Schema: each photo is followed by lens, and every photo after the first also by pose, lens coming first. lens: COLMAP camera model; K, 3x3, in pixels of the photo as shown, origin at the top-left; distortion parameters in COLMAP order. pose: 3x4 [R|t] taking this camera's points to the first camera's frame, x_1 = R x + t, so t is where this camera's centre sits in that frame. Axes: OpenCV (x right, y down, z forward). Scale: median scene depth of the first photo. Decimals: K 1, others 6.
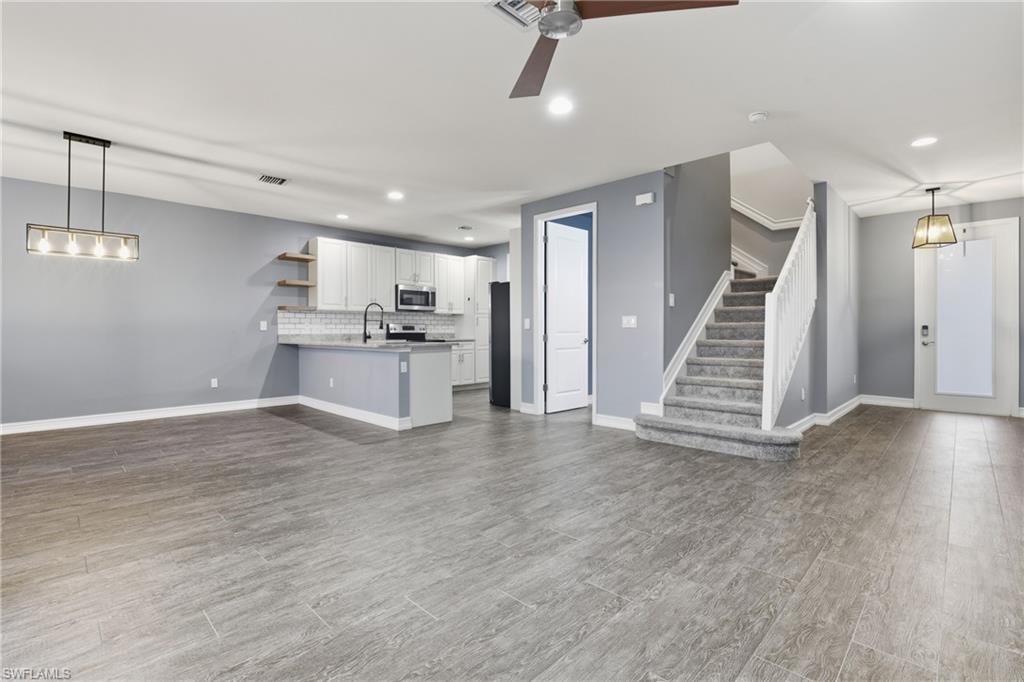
lens RADIAL K [[471.8, 0, 516.4], [0, 471.8, 331.5], [0, 0, 1]] dist [-0.023770, 0.000811]
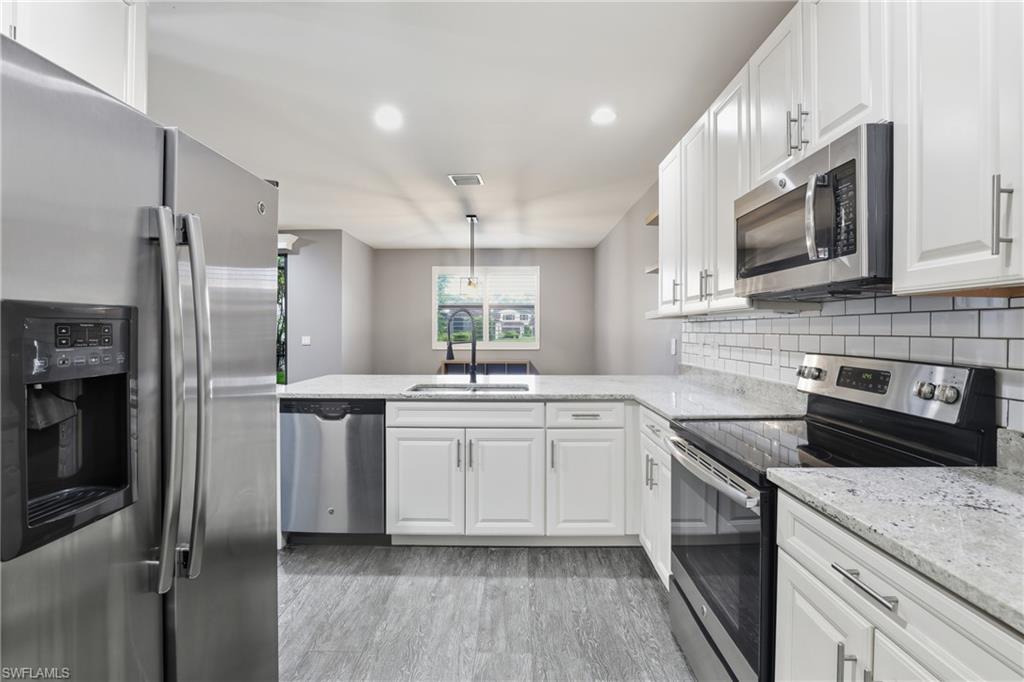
lens RADIAL K [[471.8, 0, 516.4], [0, 471.8, 331.5], [0, 0, 1]] dist [-0.023770, 0.000811]
pose [[-0.723152, 0.002725, -0.690683, 0.015549], [-0.001534, 0.999983, 0.005551, -0.034439], [0.690687, 0.005074, -0.723136, 1.282206]]
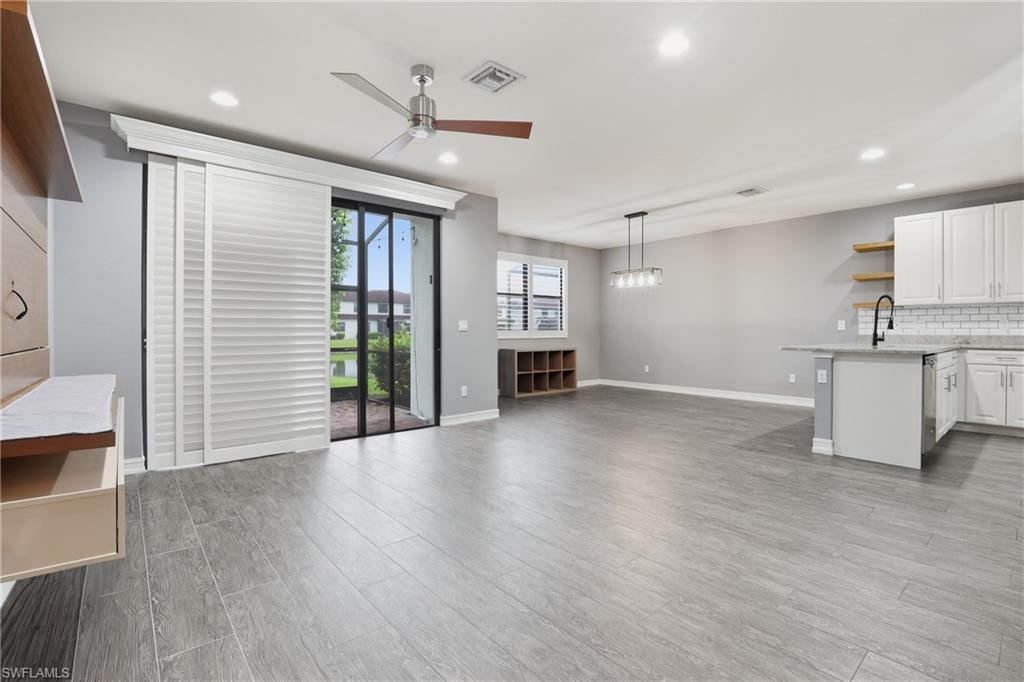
lens RADIAL K [[471.8, 0, 516.4], [0, 471.8, 331.5], [0, 0, 1]] dist [-0.023770, 0.000811]
pose [[-0.086647, 0.005559, -0.996224, 0.461903], [-0.001639, 0.999982, 0.005723, -0.004094], [0.996238, 0.002129, -0.086636, 0.417278]]
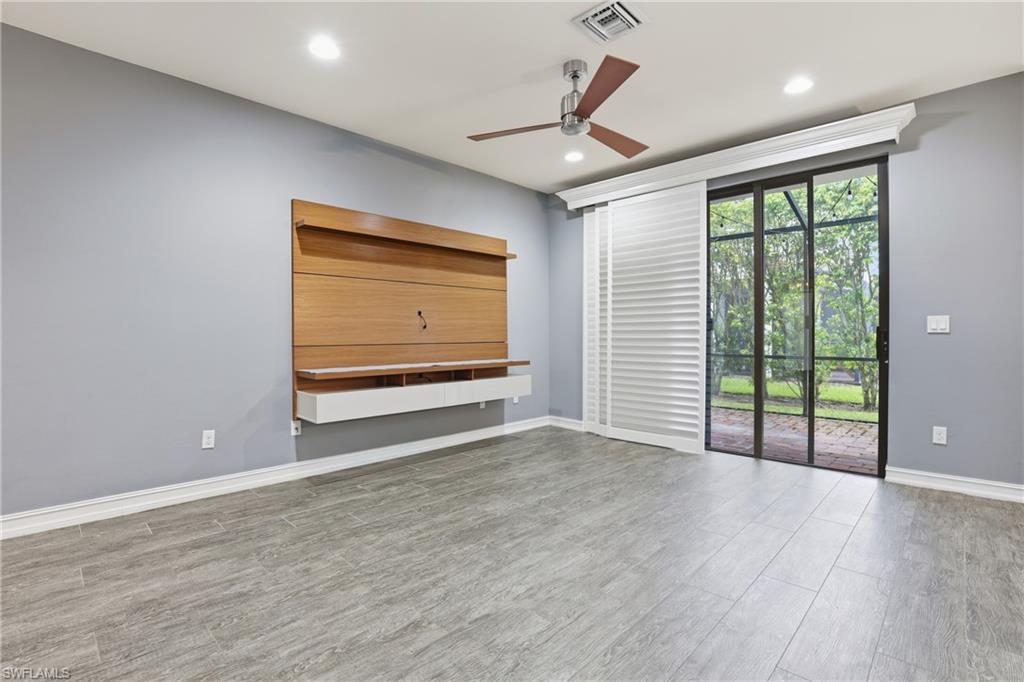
lens RADIAL K [[478.6, 0, 515.8], [0, 478.6, 338.6], [0, 0, 1]] dist [-0.028625, 0.000090]
pose [[-0.999962, 0.005040, -0.007141, 0.086707], [0.004947, 0.999904, 0.012952, -0.002816], [0.007206, 0.012917, -0.999891, 0.729602]]
